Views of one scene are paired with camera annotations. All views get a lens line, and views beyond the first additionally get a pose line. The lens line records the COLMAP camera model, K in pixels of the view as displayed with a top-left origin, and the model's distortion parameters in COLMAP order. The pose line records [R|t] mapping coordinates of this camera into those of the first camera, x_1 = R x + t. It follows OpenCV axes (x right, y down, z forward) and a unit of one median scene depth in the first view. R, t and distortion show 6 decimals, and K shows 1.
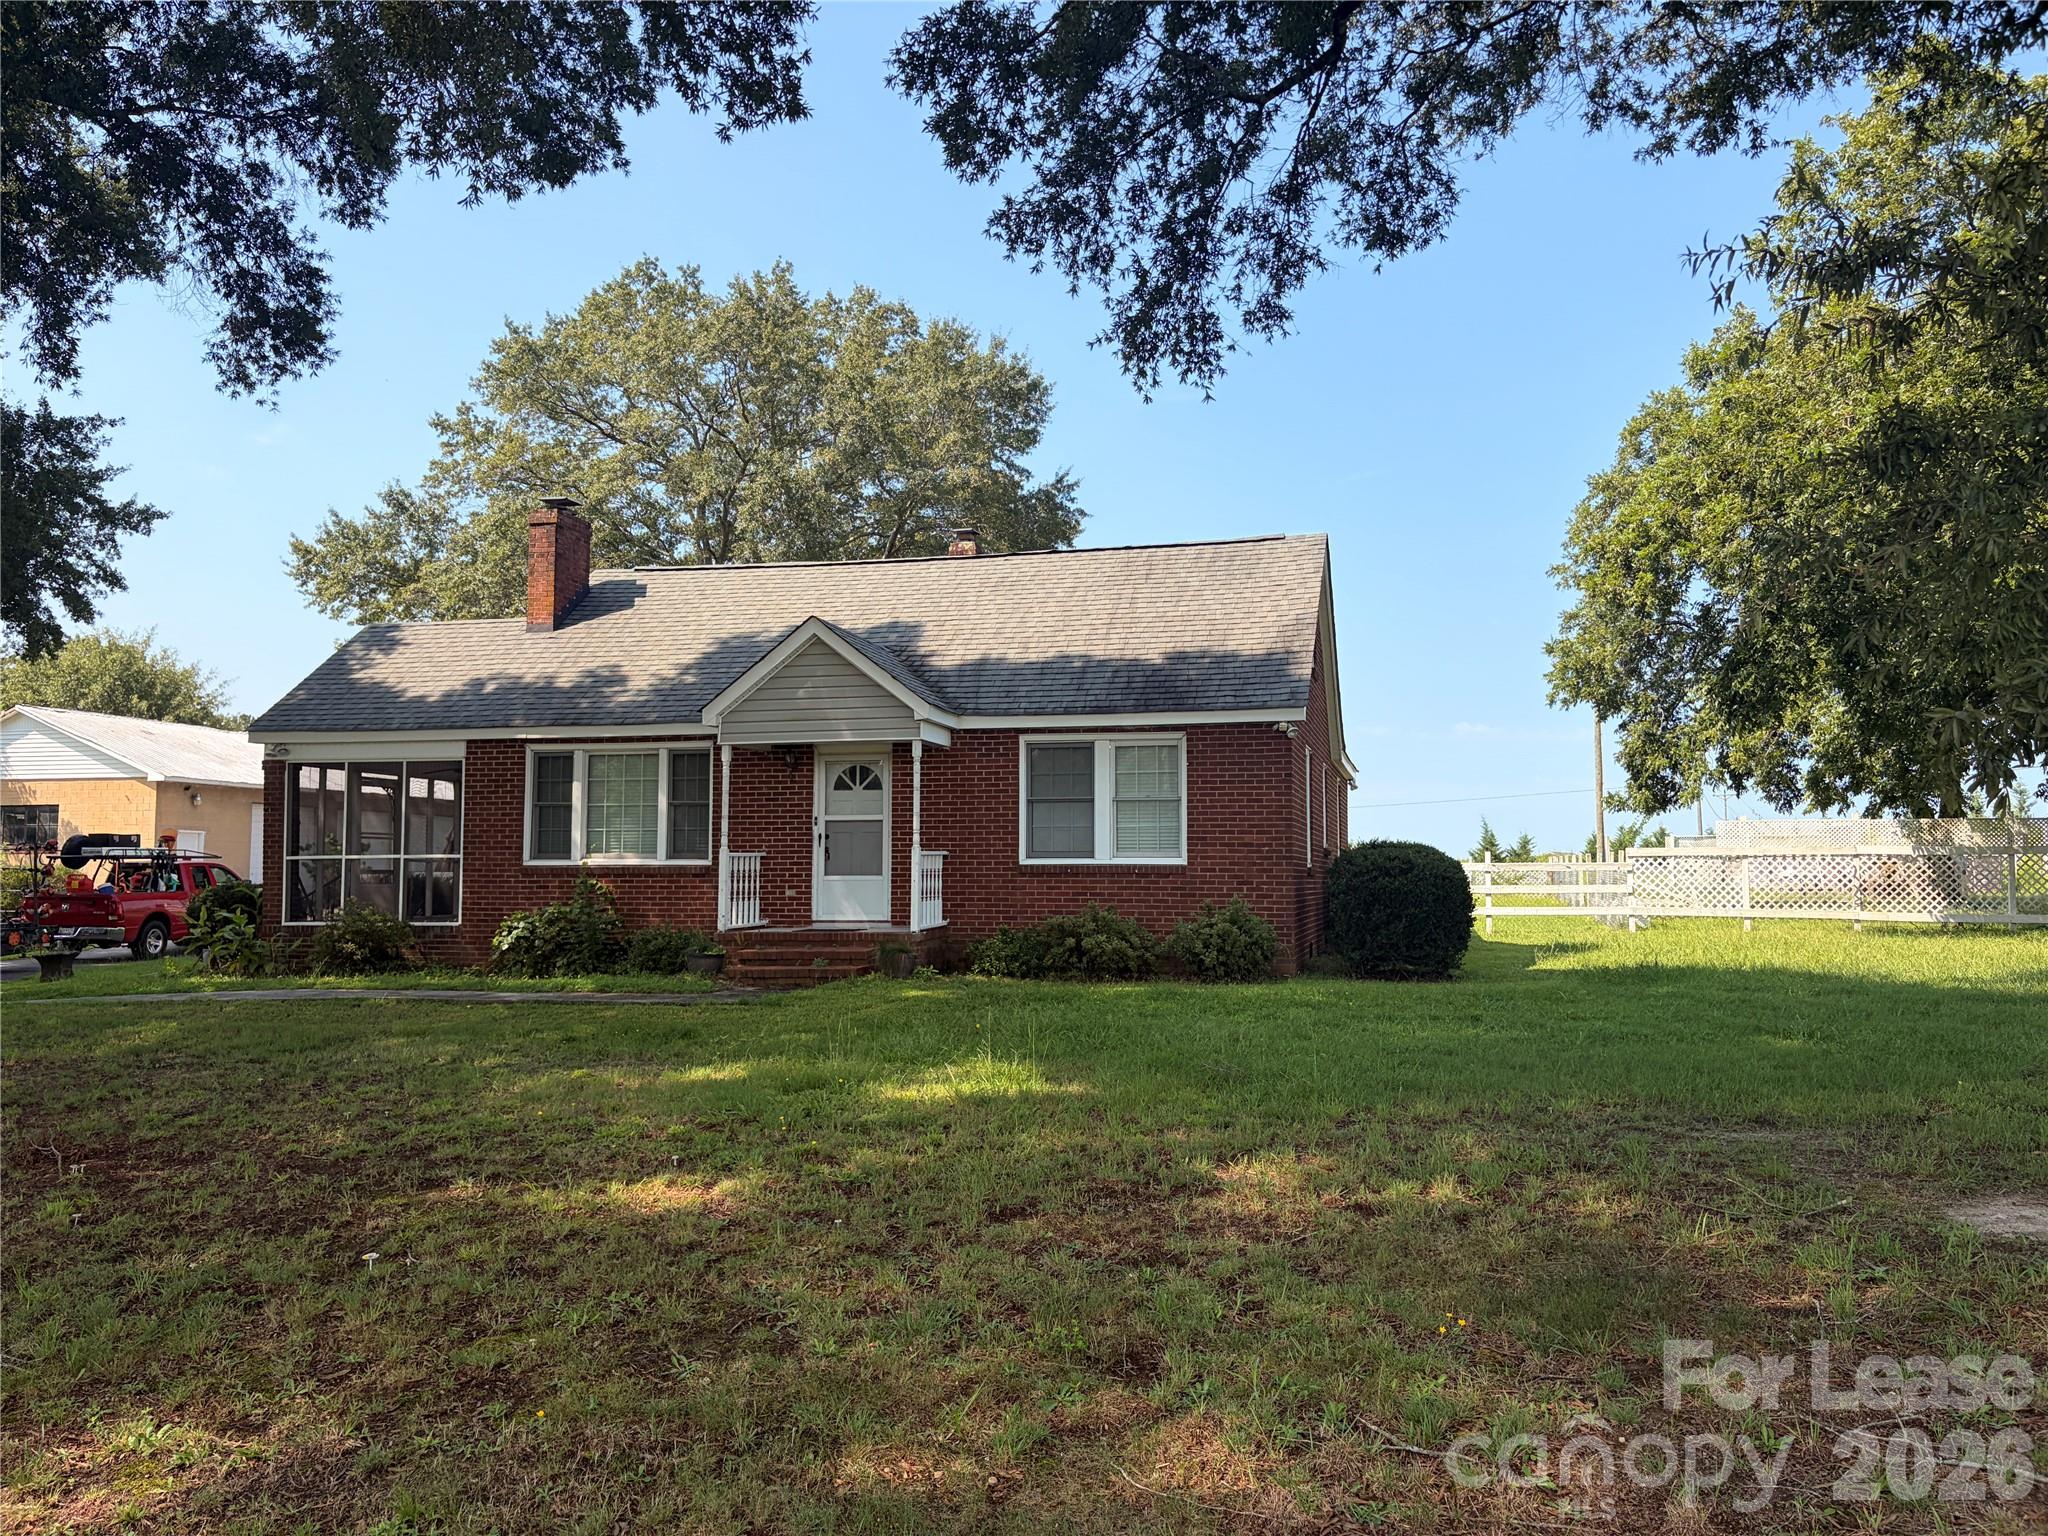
lens RADIAL K [[1547.6, 0, 1024.3], [0, 1547.6, 763.5], [0, 0, 1]] dist [0.009868, 0.000411]
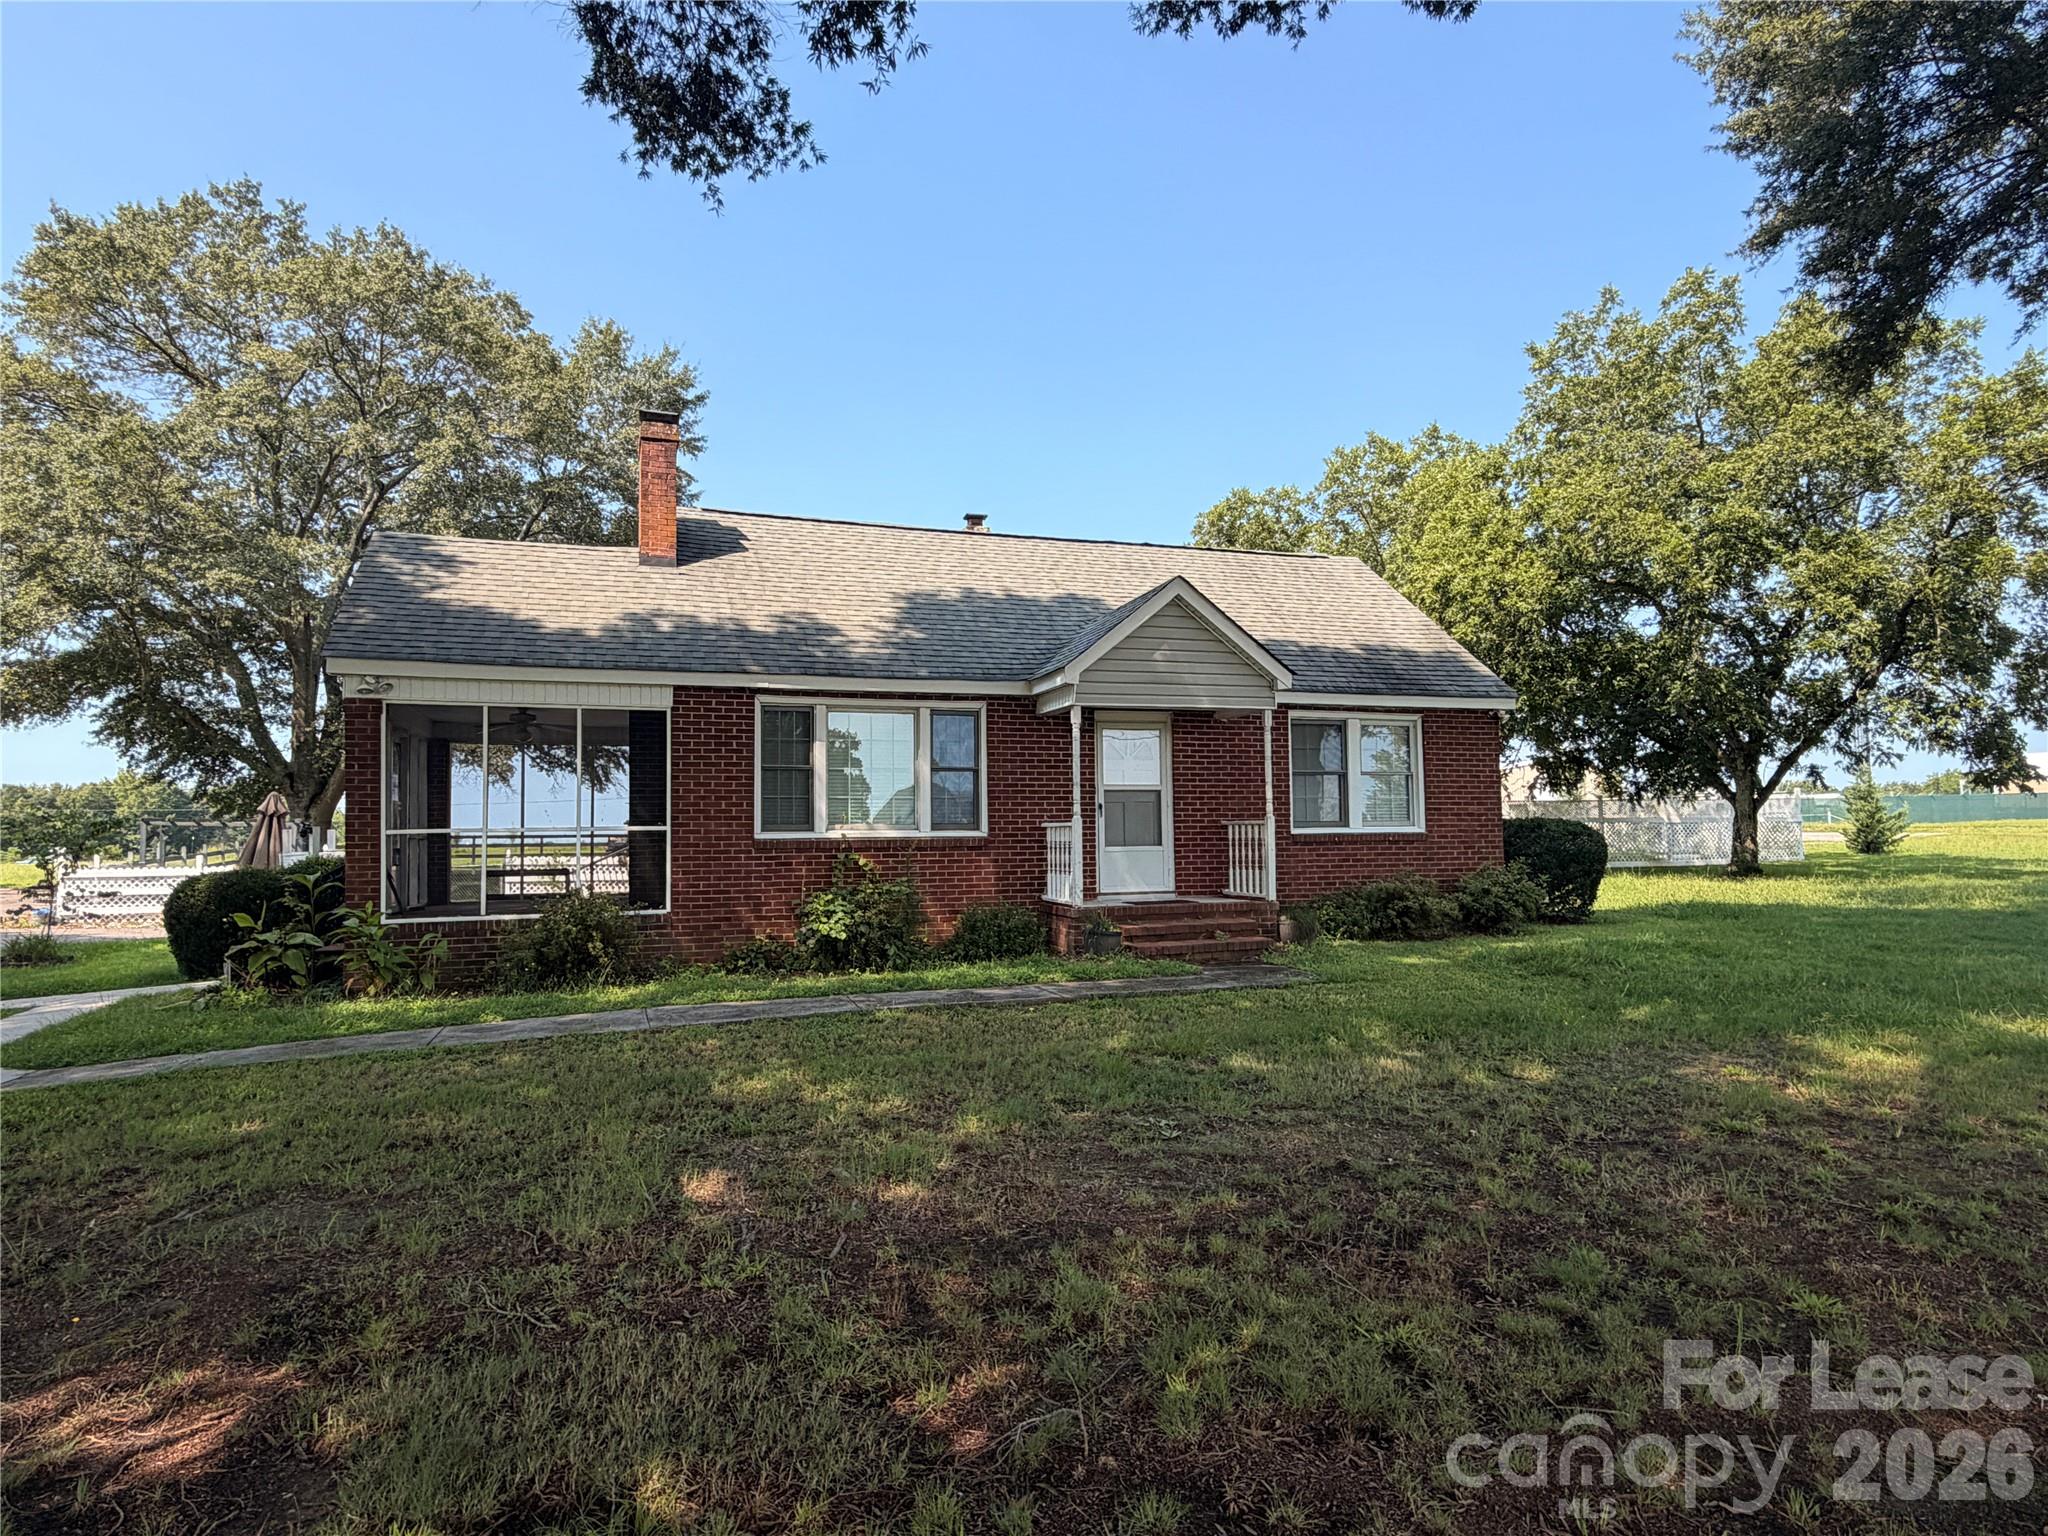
lens RADIAL K [[1194.4, 0, 1023.9], [0, 1194.4, 775.5], [0, 0, 1]] dist [0.013853, 0.001574]
pose [[0.853239, 0.019453, 0.521157, -0.538280], [-0.025582, 0.999662, 0.004569, 0.024653], [-0.520893, -0.017231, 0.853448, 0.372022]]
